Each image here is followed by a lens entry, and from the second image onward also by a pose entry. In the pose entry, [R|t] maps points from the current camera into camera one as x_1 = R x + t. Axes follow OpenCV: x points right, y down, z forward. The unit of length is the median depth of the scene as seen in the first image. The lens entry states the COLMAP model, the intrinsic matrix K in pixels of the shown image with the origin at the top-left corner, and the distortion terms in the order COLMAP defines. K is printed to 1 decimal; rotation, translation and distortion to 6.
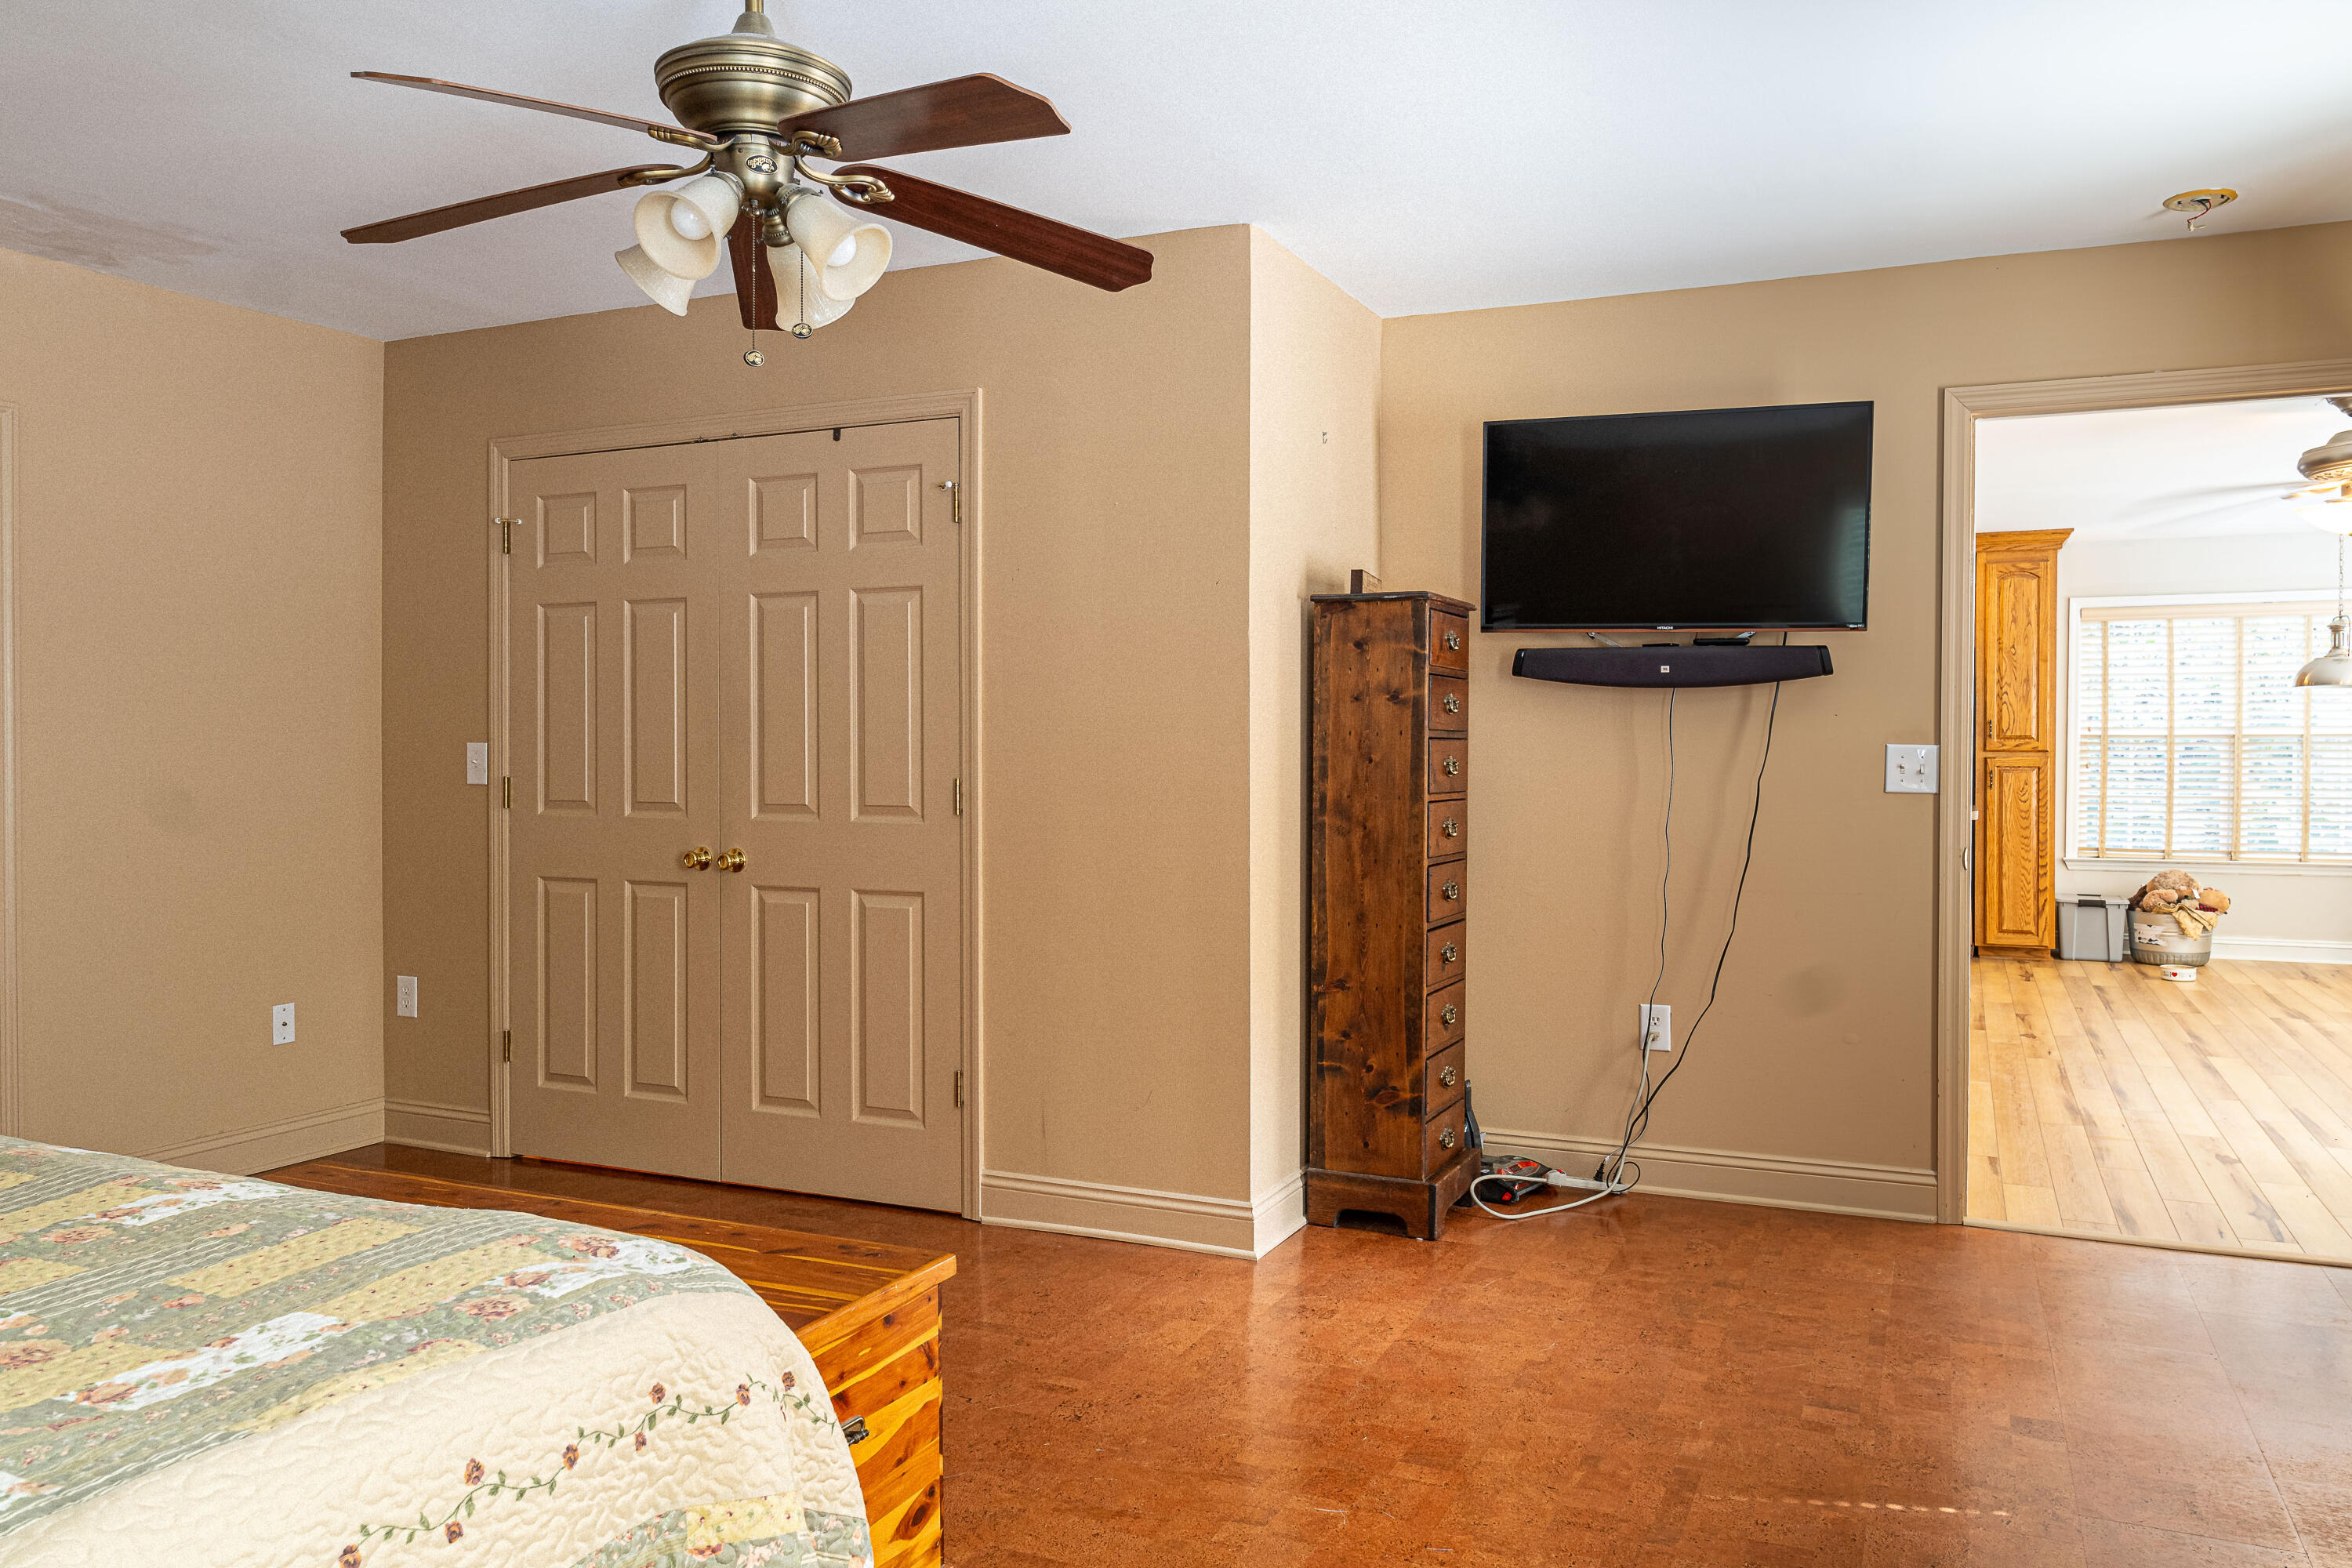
lens RADIAL K [[1682.3, 0, 1183.4], [0, 1682.3, 778.8], [0, 0, 1]] dist [-0.003058, 0.001069]
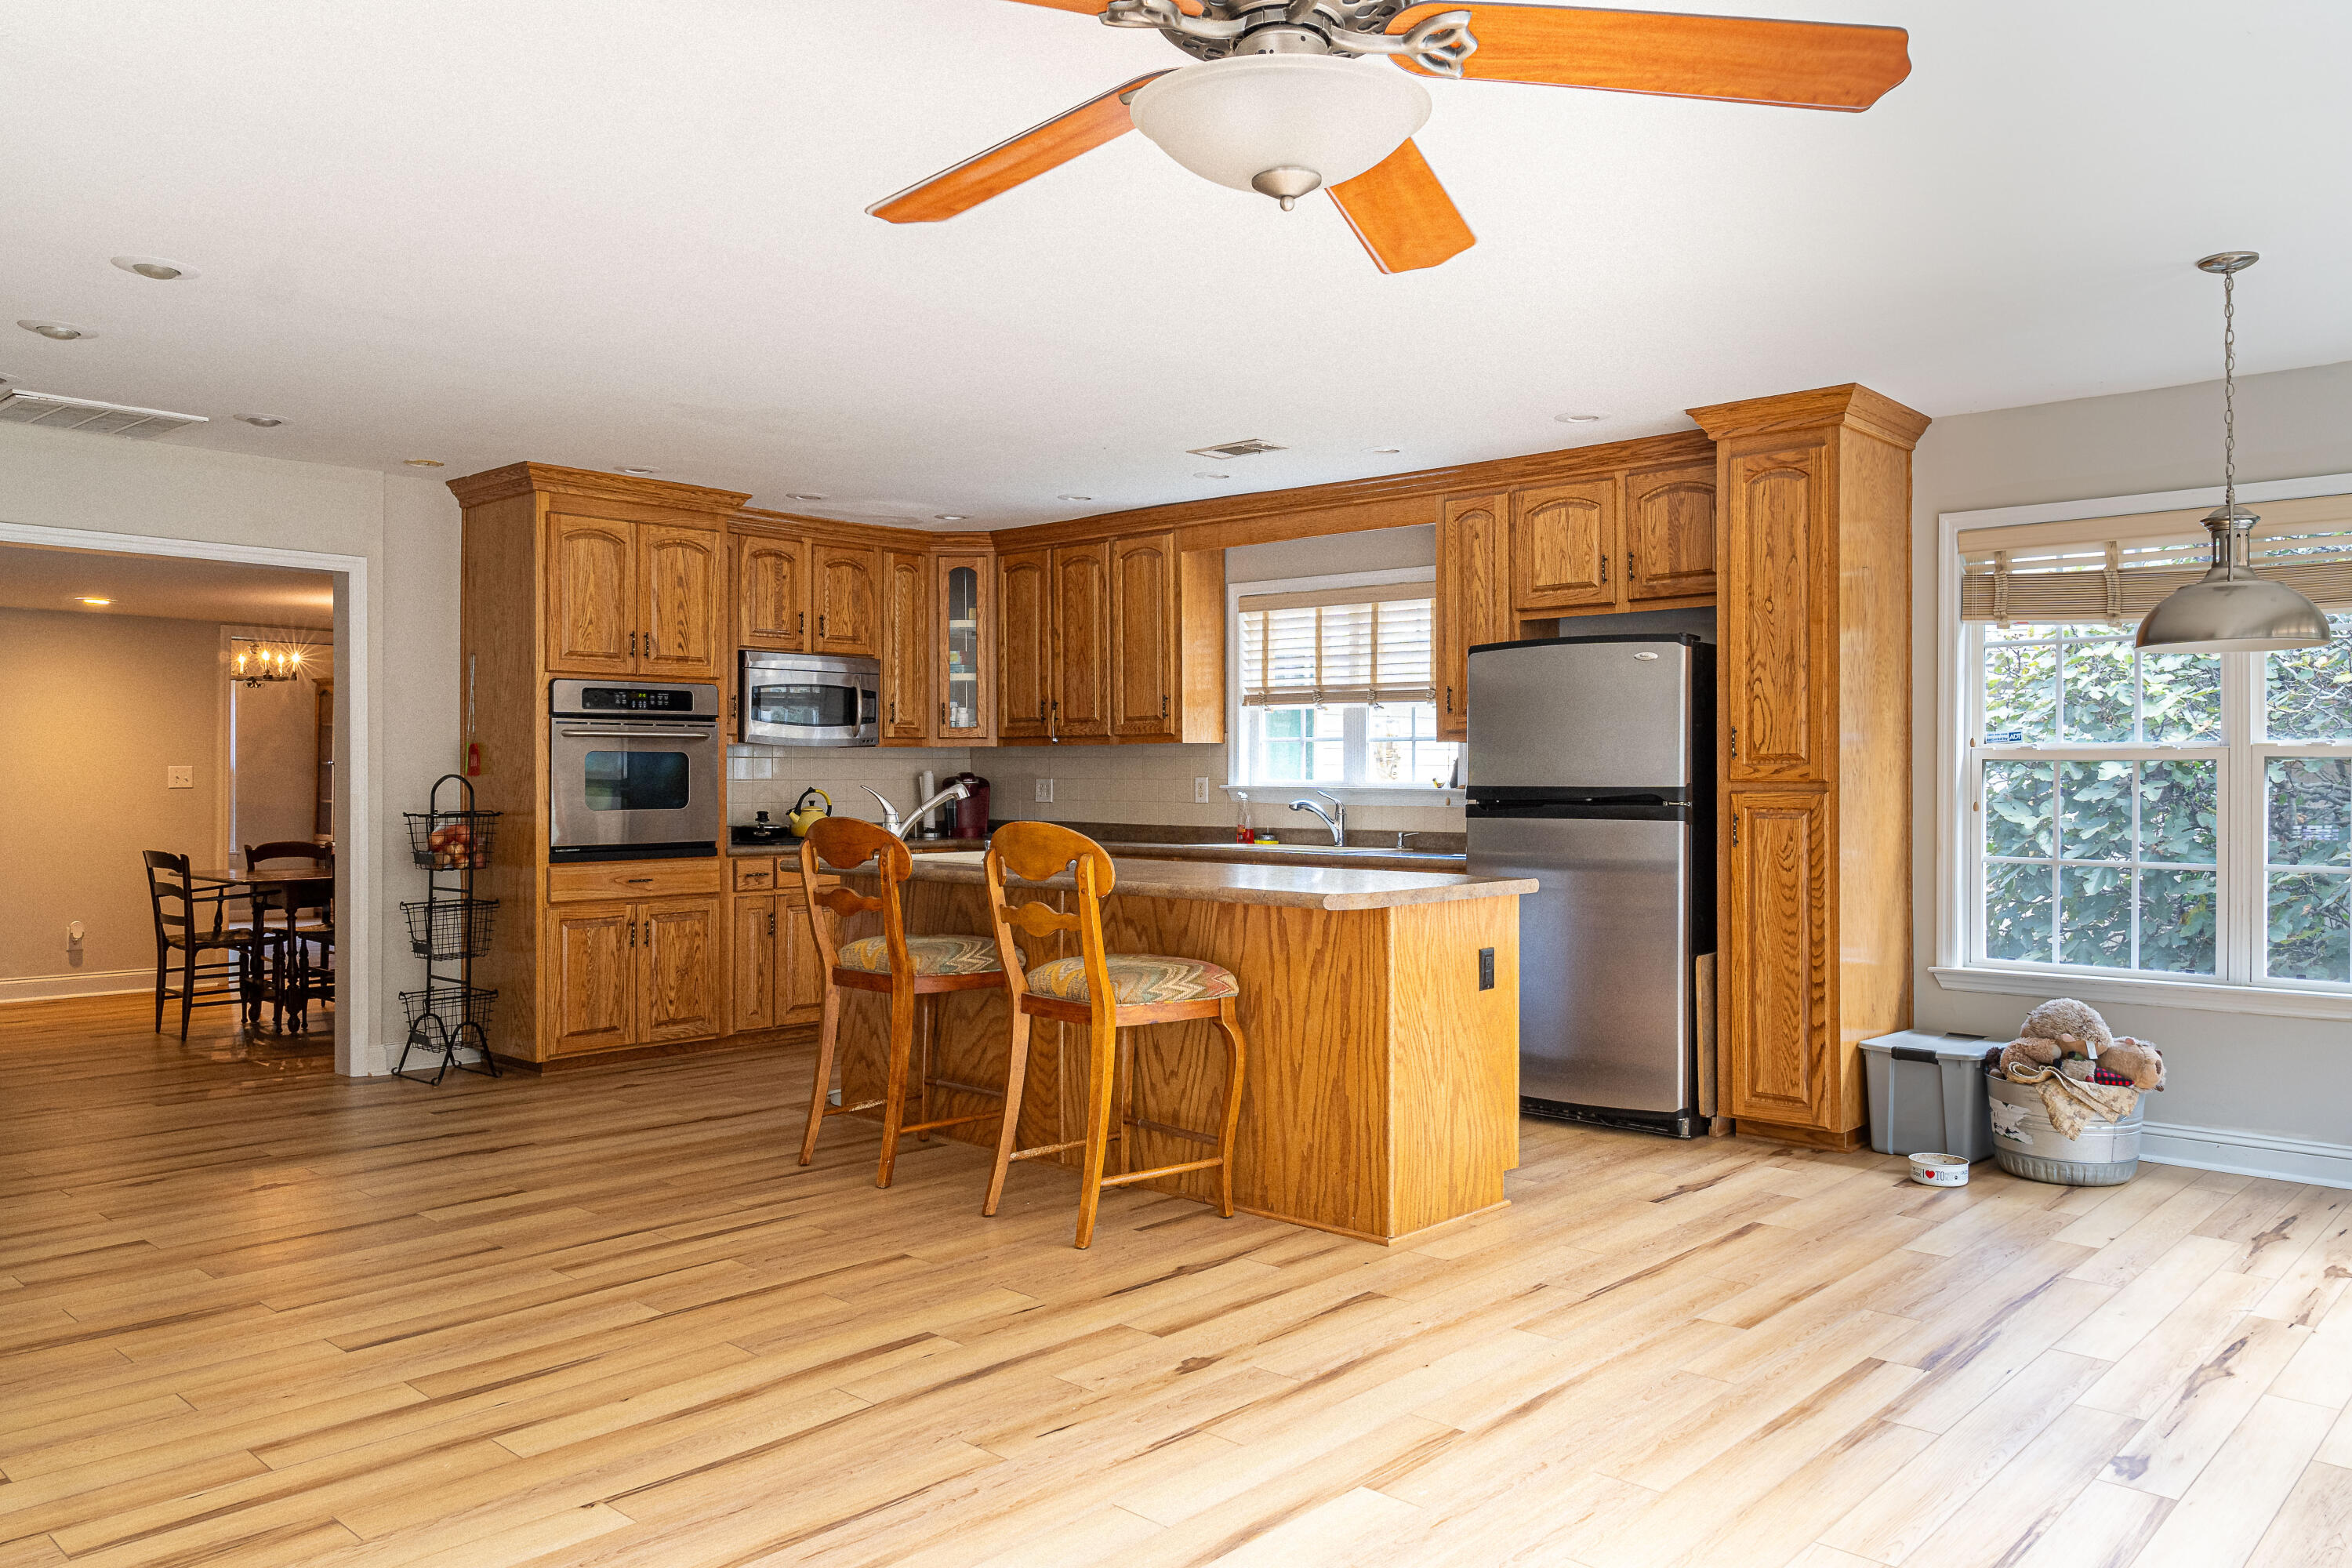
lens RADIAL K [[1682.3, 0, 1189.3], [0, 1682.3, 780.2], [0, 0, 1]] dist [-0.003058, 0.001069]
pose [[0.951844, 0.001623, -0.306579, 0.482340], [-0.007009, 0.999840, -0.016468, -0.006057], [0.306503, 0.017824, 0.951703, 0.395333]]
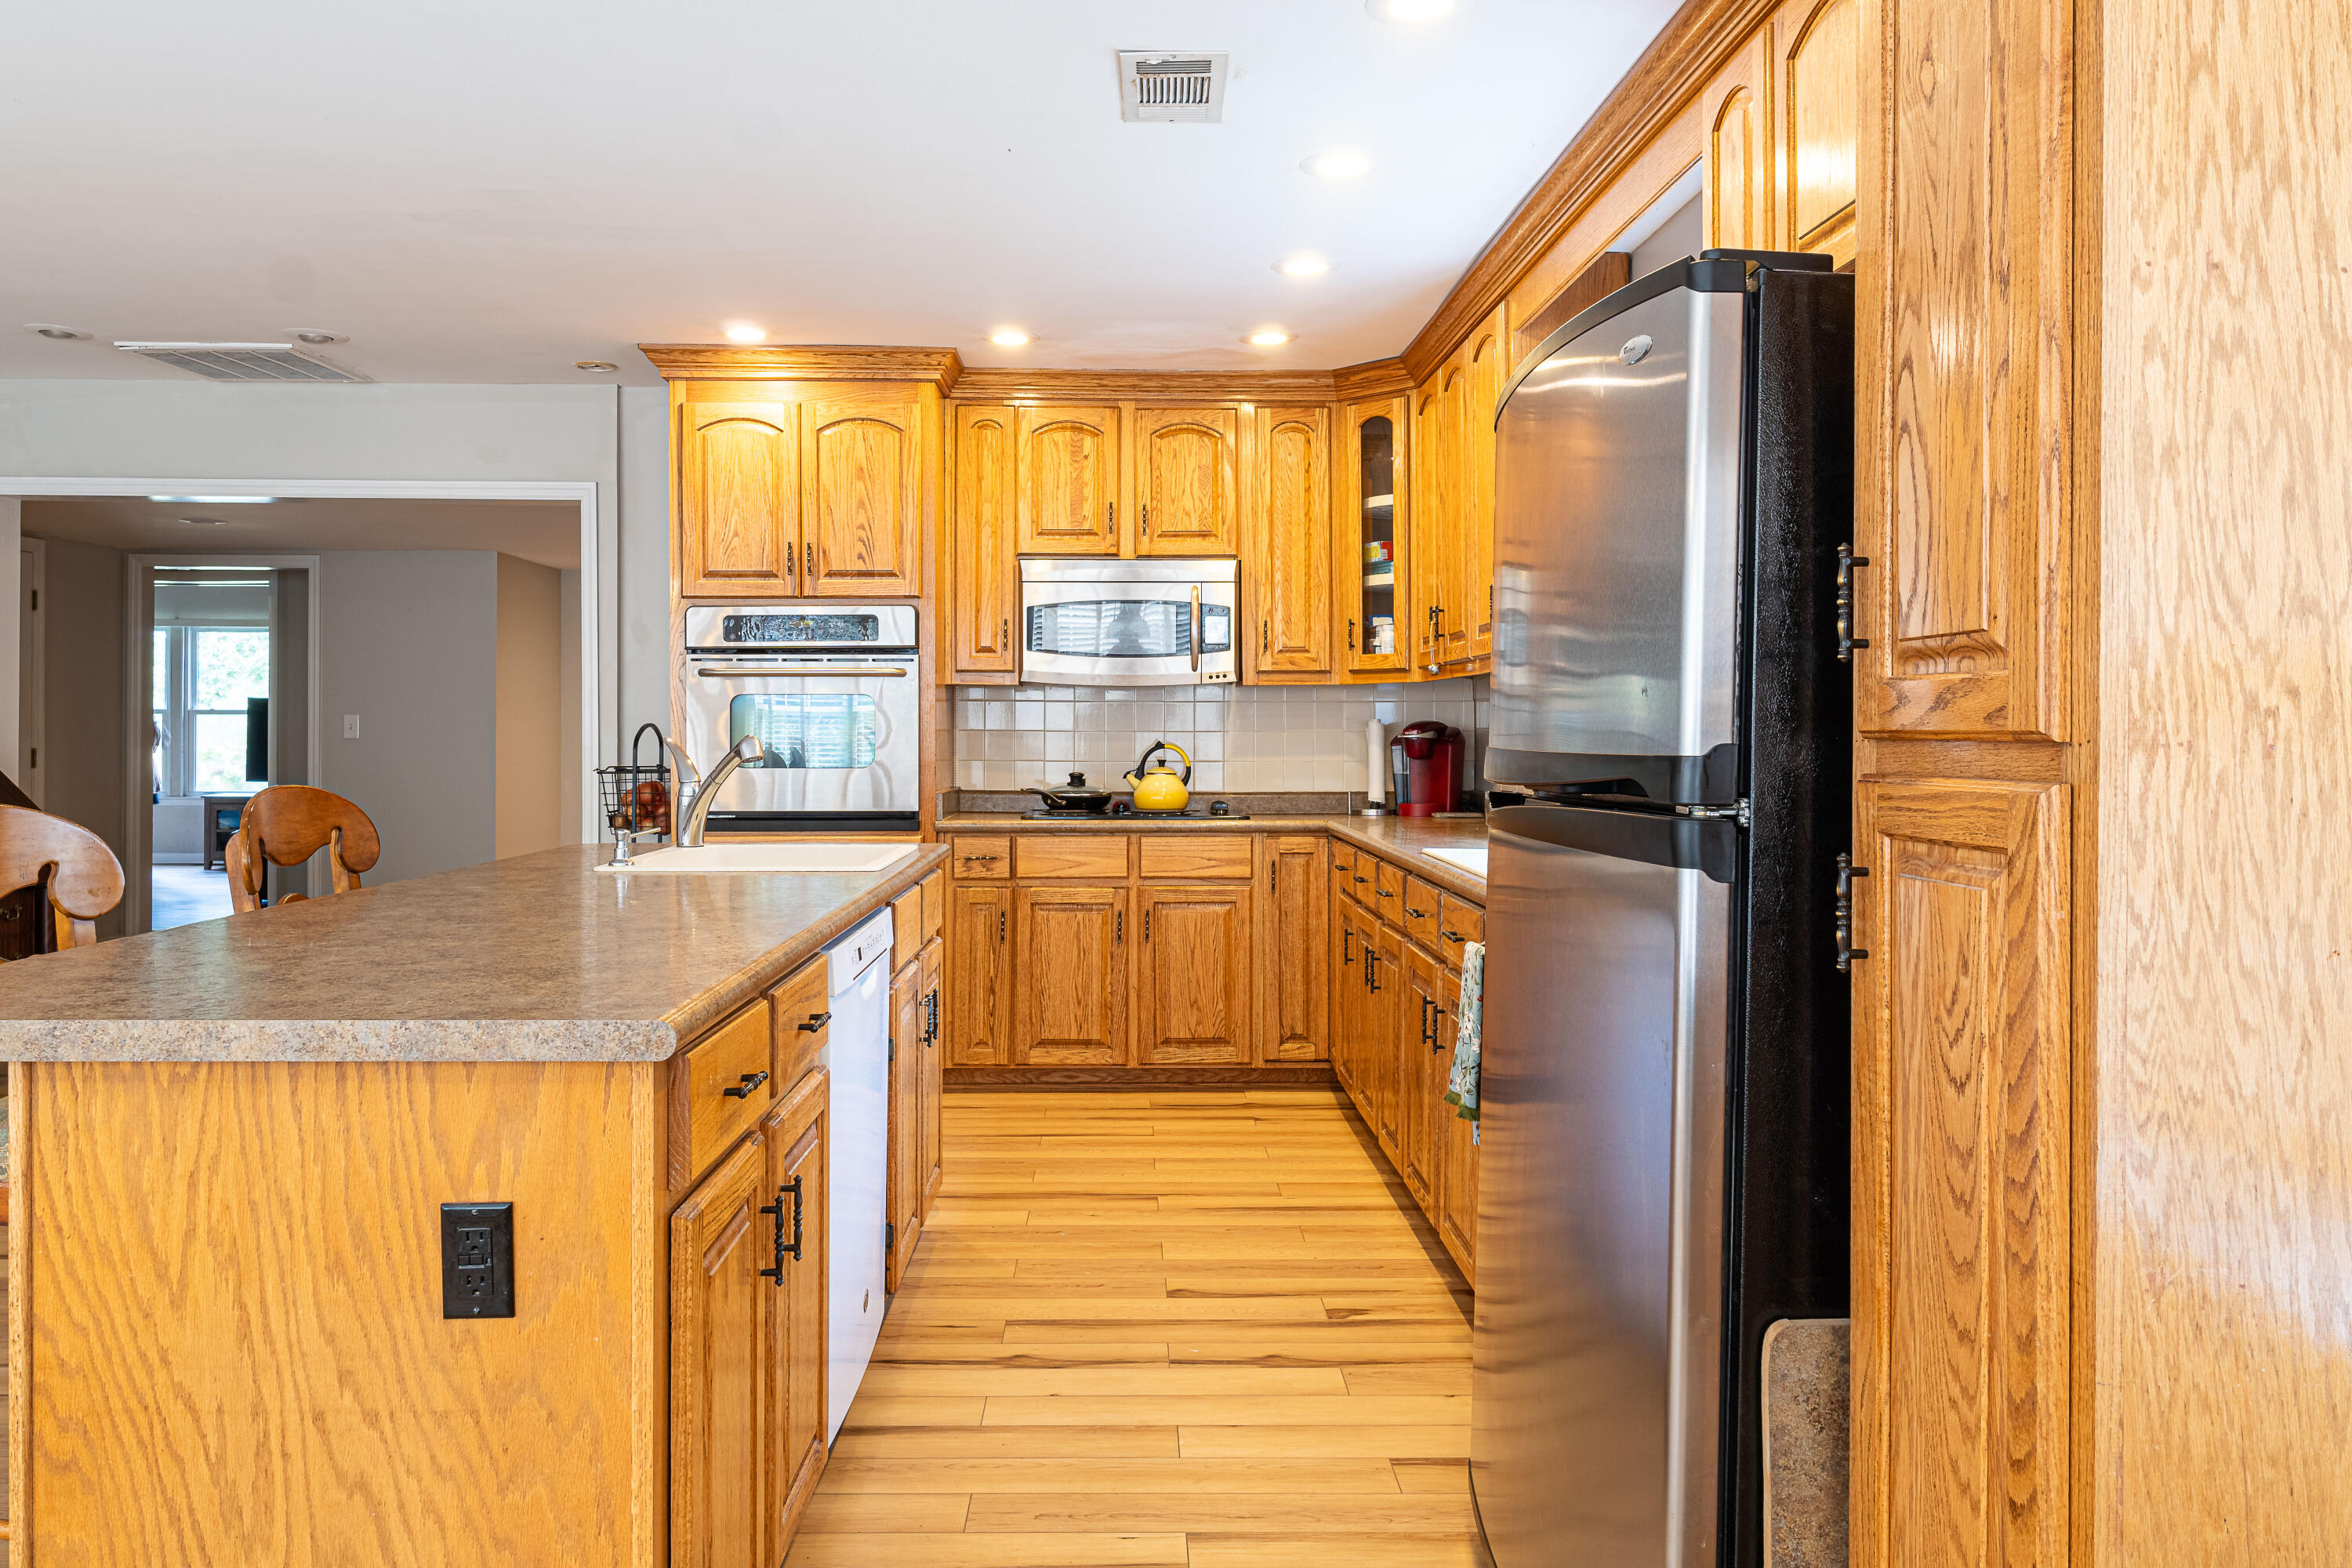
lens RADIAL K [[1682.3, 0, 1175.3], [0, 1682.3, 739.4], [0, 0, 1]] dist [-0.003058, 0.001069]
pose [[0.439716, 0.006959, -0.898110, 0.601035], [-0.019635, 0.999805, -0.001867, -0.014730], [0.897922, 0.018456, 0.439767, 0.872441]]
